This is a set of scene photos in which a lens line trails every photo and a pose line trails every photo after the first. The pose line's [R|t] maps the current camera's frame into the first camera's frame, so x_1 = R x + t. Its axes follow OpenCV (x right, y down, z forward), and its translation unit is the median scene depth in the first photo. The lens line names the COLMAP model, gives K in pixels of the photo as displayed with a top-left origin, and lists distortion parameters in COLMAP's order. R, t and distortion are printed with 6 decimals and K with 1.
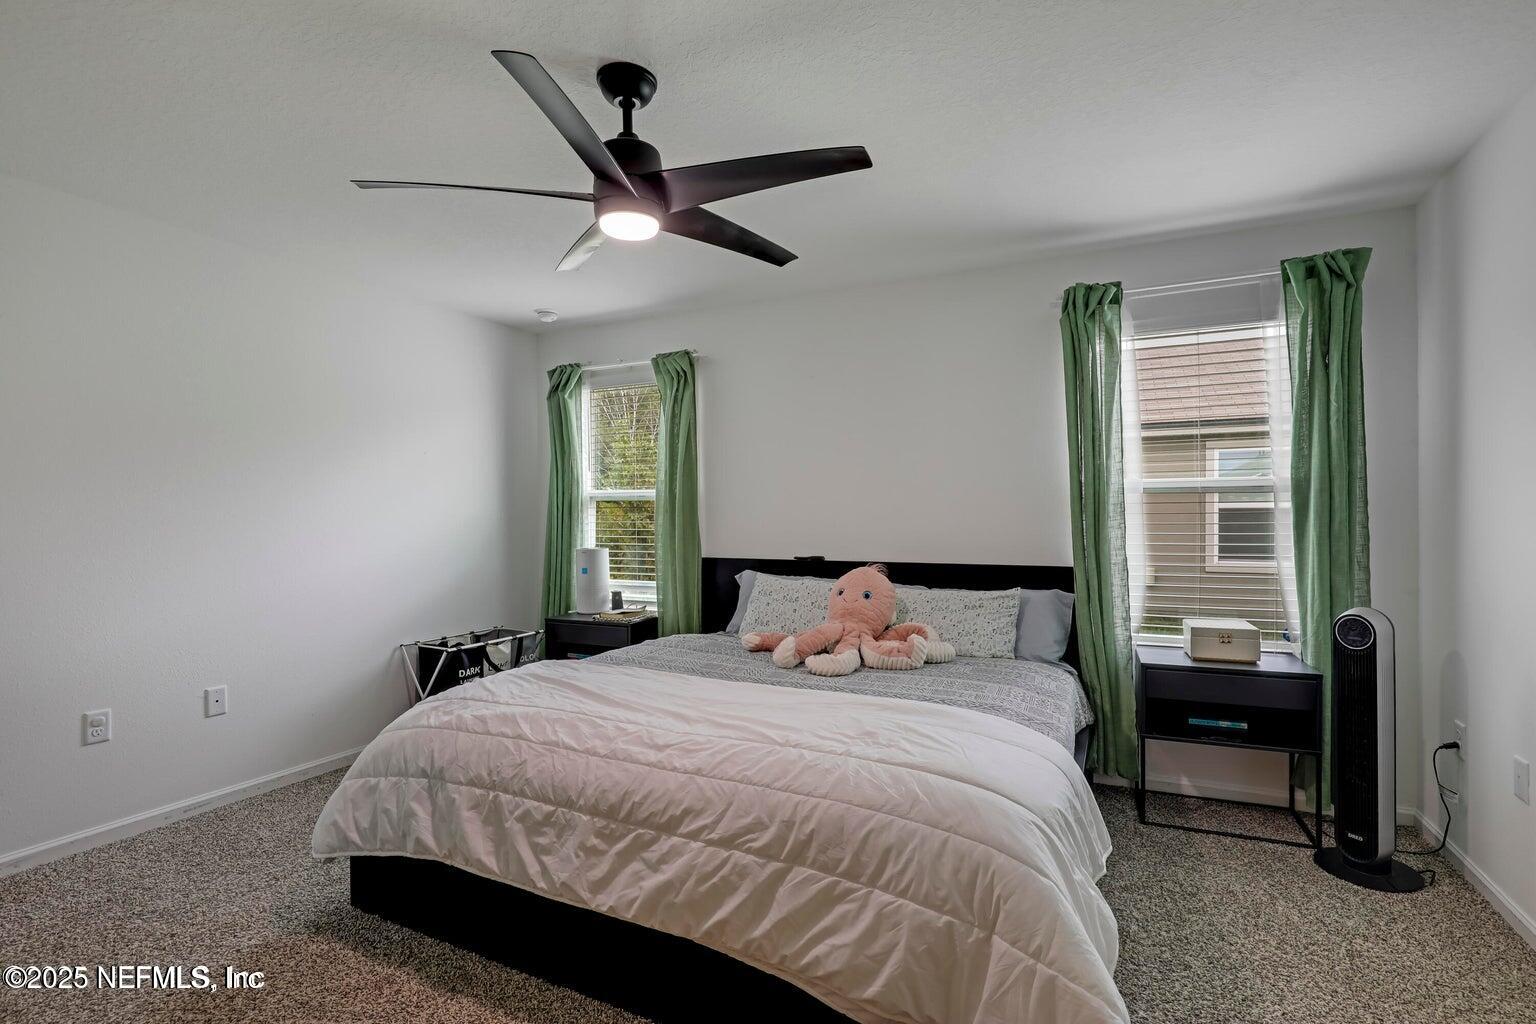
lens RADIAL K [[703.4, 0, 779.6], [0, 703.4, 520.8], [0, 0, 1]] dist [-0.009660, 0.000194]
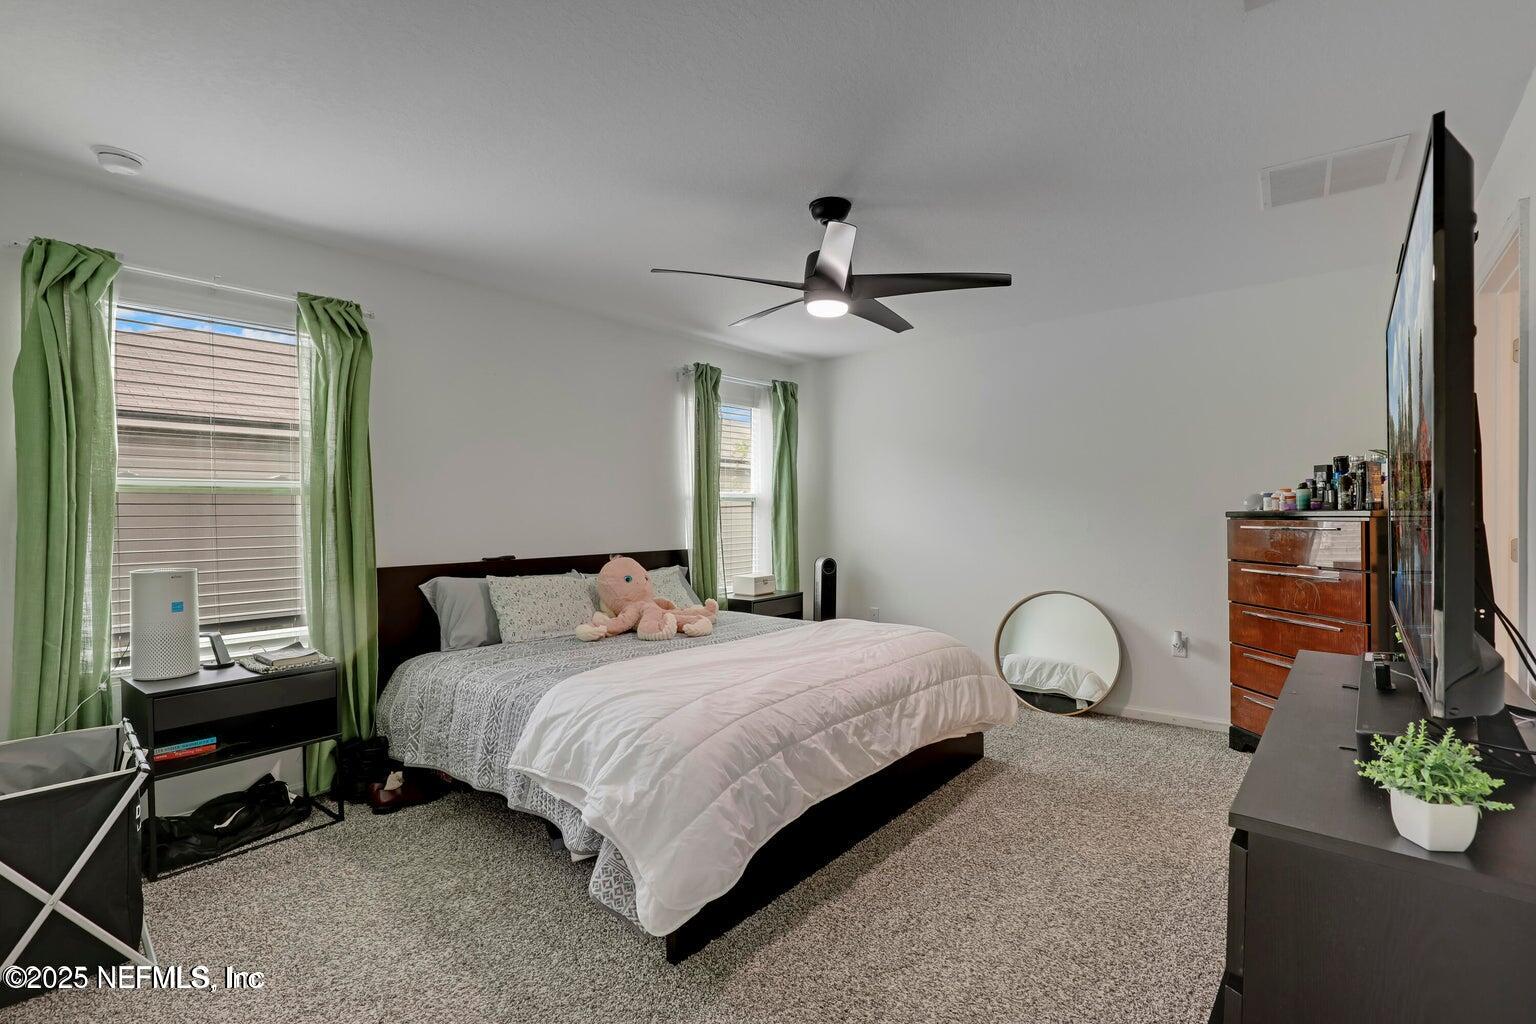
lens RADIAL K [[703.4, 0, 779.6], [0, 703.4, 520.8], [0, 0, 1]] dist [-0.009660, 0.000194]
pose [[0.233874, -0.007638, 0.972237, -1.157942], [0.014332, 0.999888, 0.004407, 0.002497], [-0.972161, 0.012903, 0.233957, 0.545147]]
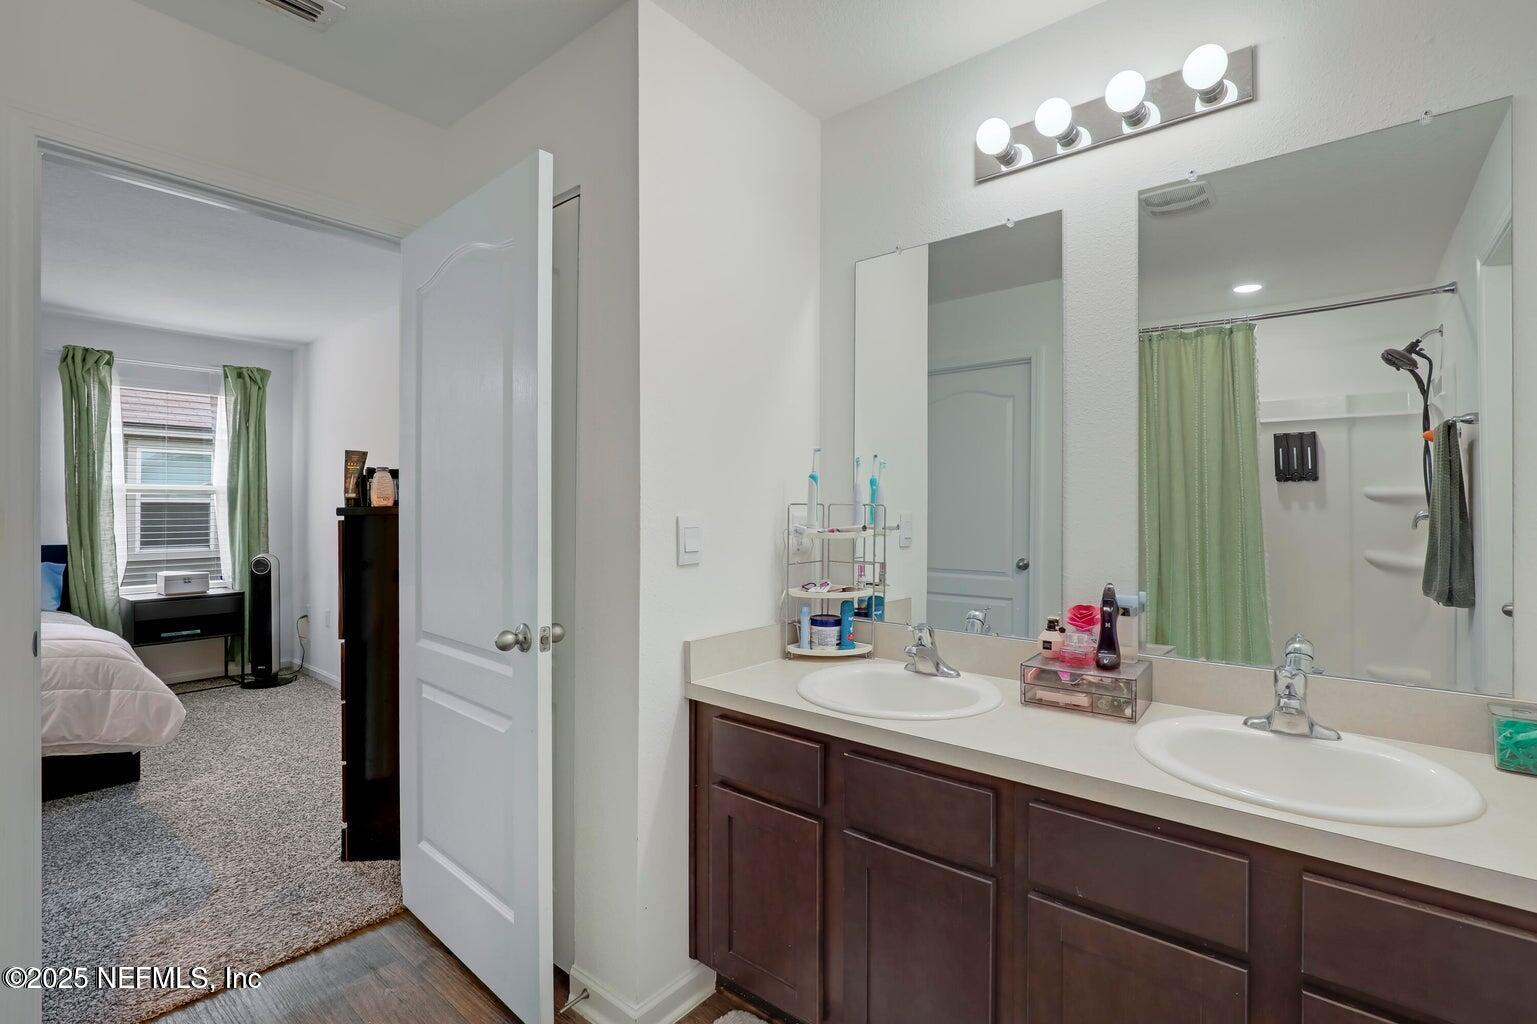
lens RADIAL K [[694.6, 0, 768.5], [0, 694.6, 500.6], [0, 0, 1]] dist [-0.037802, 0.019452]
pose [[0.239309, 0.014861, 0.970830, -0.649657], [0.004827, 0.999852, -0.016495, 0.009153], [-0.970931, 0.008633, 0.239202, -0.780641]]
